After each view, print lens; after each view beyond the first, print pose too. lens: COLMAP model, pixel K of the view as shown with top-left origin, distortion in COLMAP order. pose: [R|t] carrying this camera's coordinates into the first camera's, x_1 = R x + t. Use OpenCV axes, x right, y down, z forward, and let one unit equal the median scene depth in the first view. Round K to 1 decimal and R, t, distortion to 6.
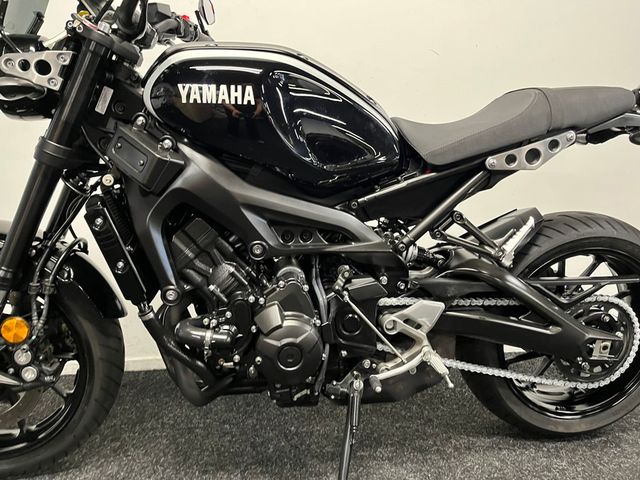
lens RADIAL K [[487.3, 0, 320.0], [0, 487.3, 240.0], [0, 0, 1]] dist [0.074134, -0.075569]
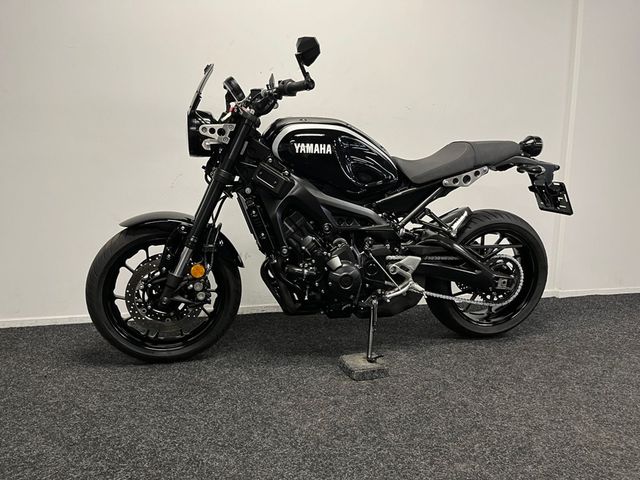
lens RADIAL K [[487.3, 0, 320.0], [0, 487.3, 240.0], [0, 0, 1]] dist [0.074134, -0.075569]
pose [[0.994543, 0.000326, 0.104331, -0.320135], [-0.000259, 1.000000, -0.000657, 0.062662], [-0.104331, 0.000627, 0.994542, -0.803452]]
